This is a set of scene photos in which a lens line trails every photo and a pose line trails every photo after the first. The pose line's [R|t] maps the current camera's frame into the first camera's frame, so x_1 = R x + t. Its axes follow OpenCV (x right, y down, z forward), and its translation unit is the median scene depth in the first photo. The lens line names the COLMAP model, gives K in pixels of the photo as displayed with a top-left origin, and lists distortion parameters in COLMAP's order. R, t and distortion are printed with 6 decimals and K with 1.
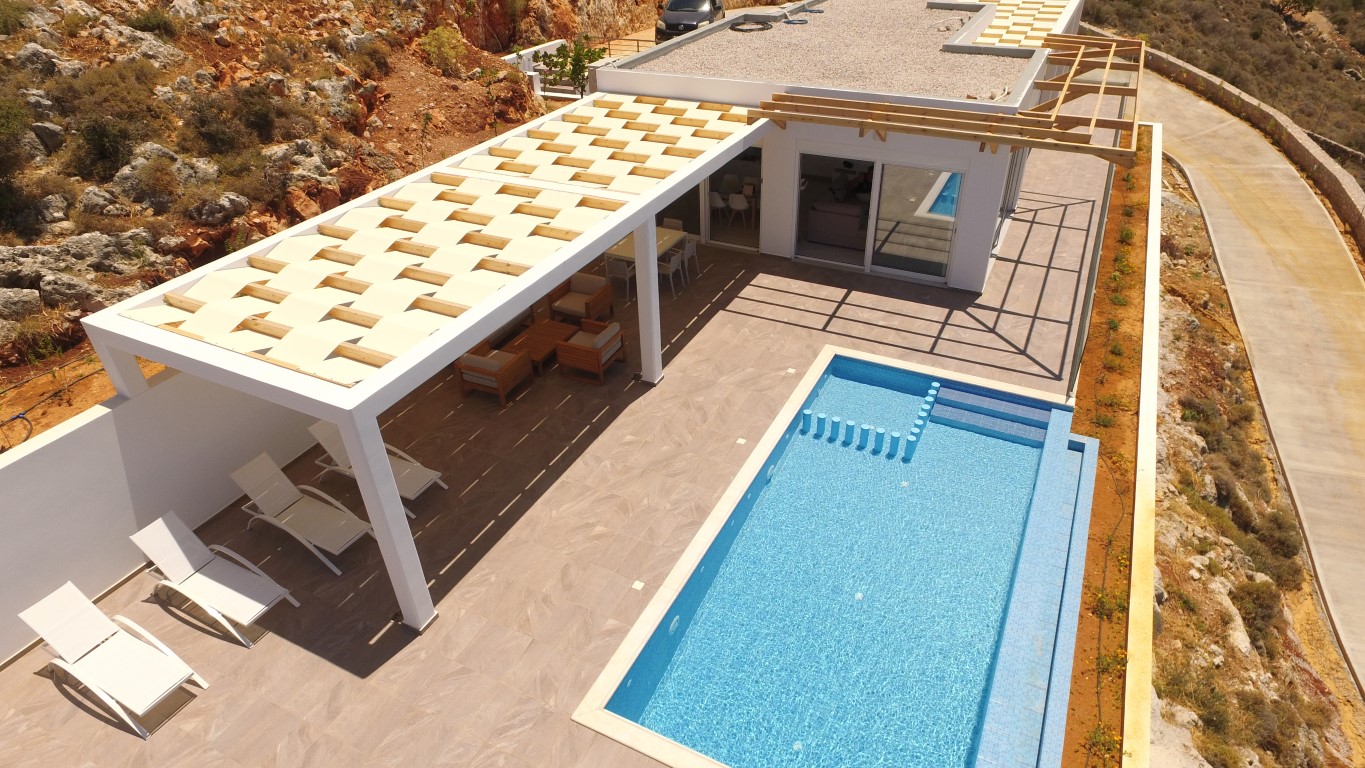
lens RADIAL K [[796.3, 0, 682.5], [0, 796.3, 384.0], [0, 0, 1]] dist [-0.022956, 0.019719]
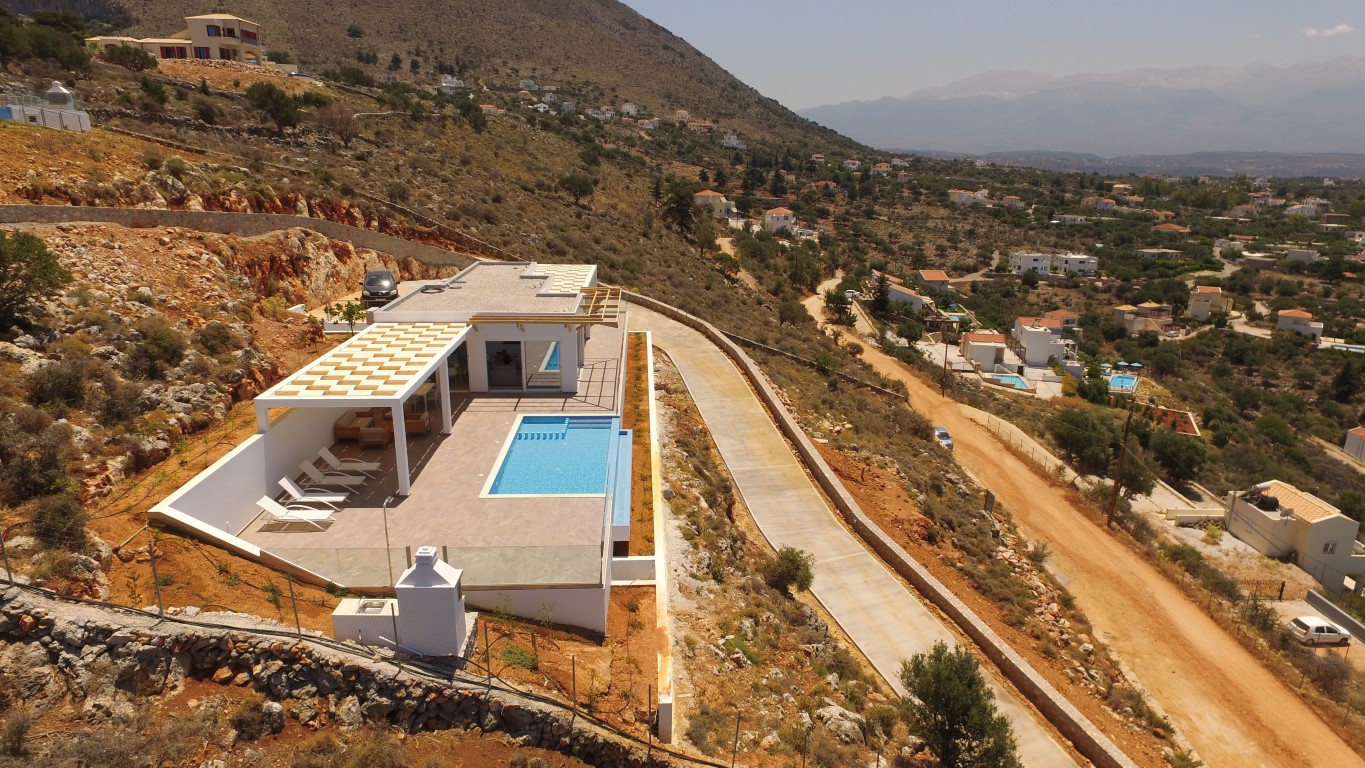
lens RADIAL K [[796.3, 0, 682.5], [0, 796.3, 384.0], [0, 0, 1]] dist [-0.022956, 0.019719]
pose [[0.867387, -0.098237, 0.487842, -0.459134], [0.243360, 0.938837, -0.243643, 0.481417], [-0.434069, 0.330054, 0.838241, -1.020843]]
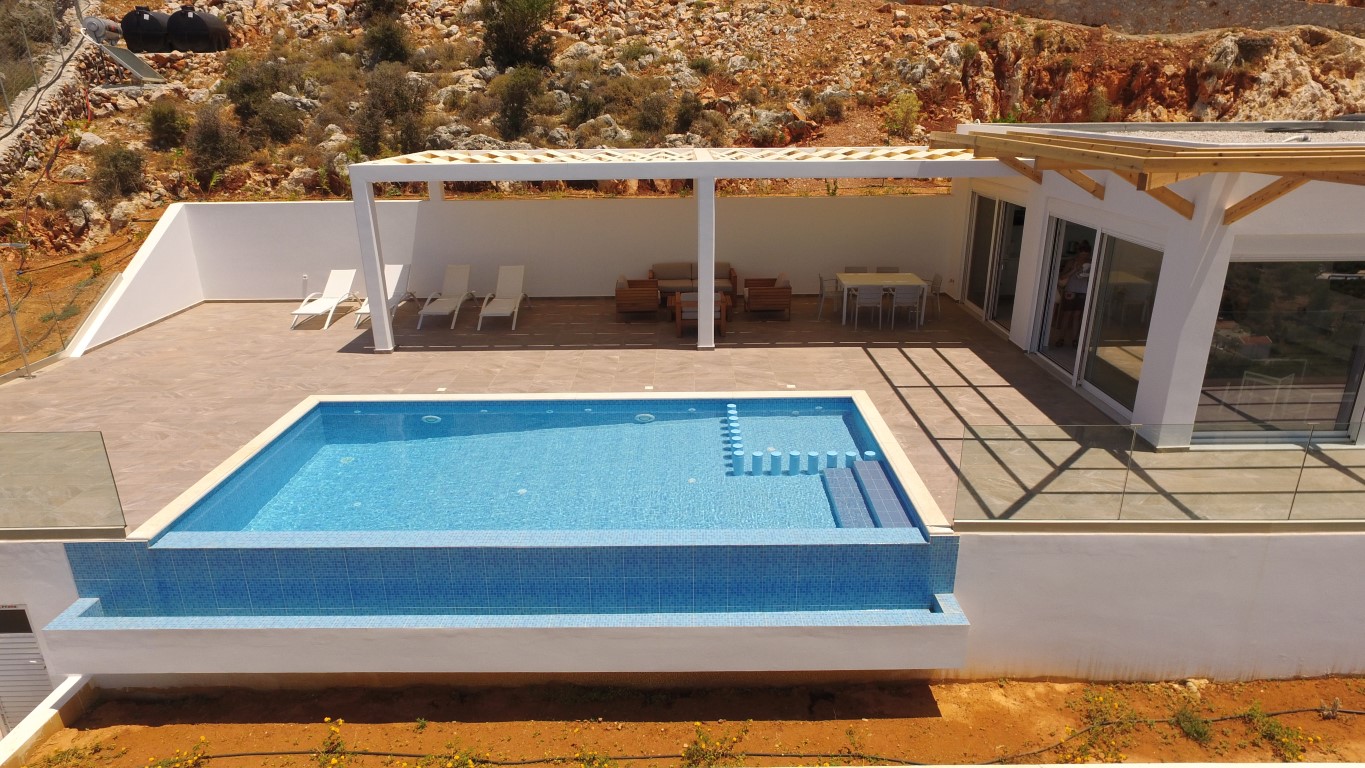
lens RADIAL K [[796.3, 0, 682.5], [0, 796.3, 384.0], [0, 0, 1]] dist [-0.022956, 0.019719]
pose [[0.448438, 0.319178, -0.834883, 0.698236], [-0.498856, 0.864427, 0.062523, -0.012262], [0.741651, 0.388449, 0.546866, 0.362121]]
